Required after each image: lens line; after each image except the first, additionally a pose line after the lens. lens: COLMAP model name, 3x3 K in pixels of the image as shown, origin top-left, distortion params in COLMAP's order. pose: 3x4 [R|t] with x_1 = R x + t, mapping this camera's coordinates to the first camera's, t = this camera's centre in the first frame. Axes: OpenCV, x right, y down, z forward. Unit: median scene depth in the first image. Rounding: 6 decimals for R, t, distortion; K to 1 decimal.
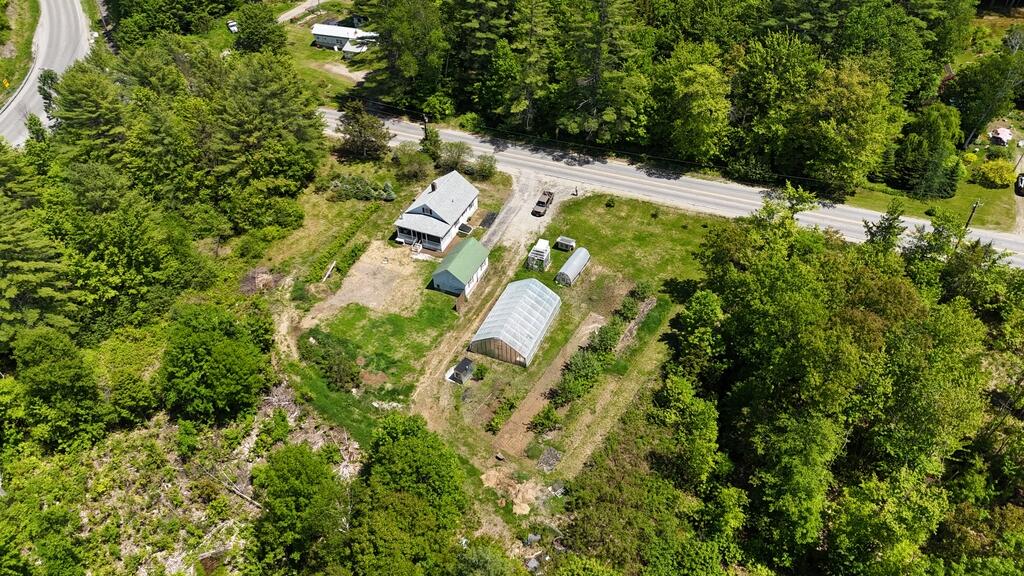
lens RADIAL K [[753.4, 0, 513.5], [0, 753.4, 279.4], [0, 0, 1]] dist [0.085243, -0.096064]
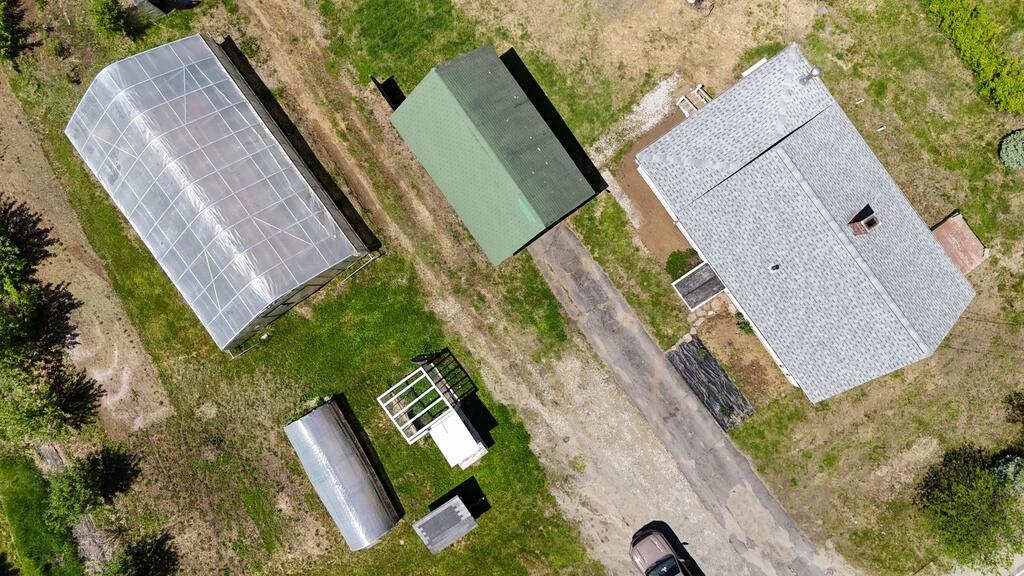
lens RADIAL K [[754.6, 0, 514.6], [0, 754.6, 283.9], [0, 0, 1]] dist [0.084821, -0.098736]
pose [[-0.517600, 0.855196, 0.027028, -0.035417], [-0.525444, -0.342634, 0.778788, -0.267378], [0.675277, 0.388898, 0.626705, 0.774395]]
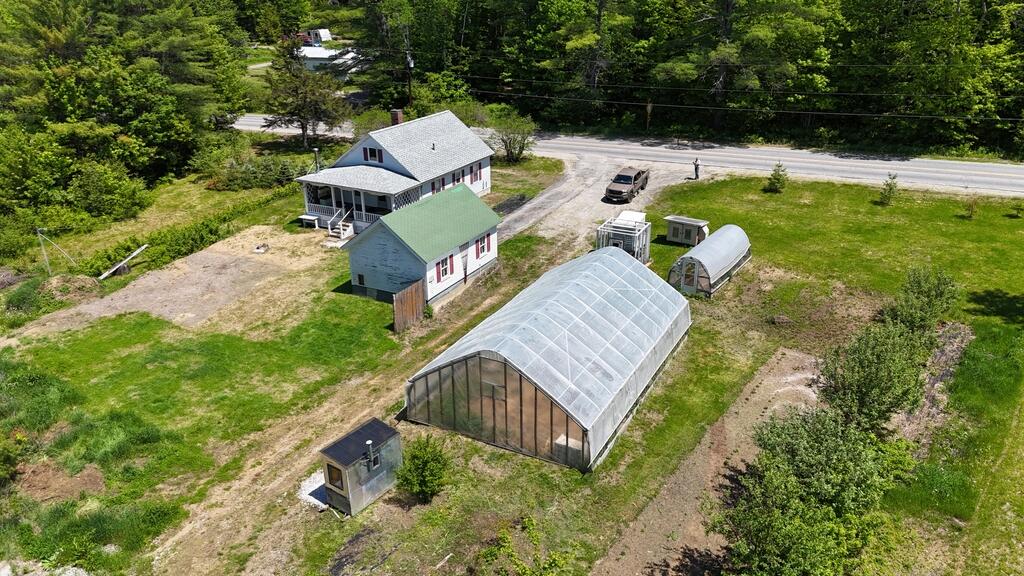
lens RADIAL K [[754.6, 0, 514.6], [0, 754.6, 283.9], [0, 0, 1]] dist [0.084821, -0.098736]
pose [[0.996623, 0.036528, -0.073545, 0.006281], [-0.057203, 0.951386, -0.302641, 0.114064], [0.058915, 0.305826, 0.950263, 0.589236]]
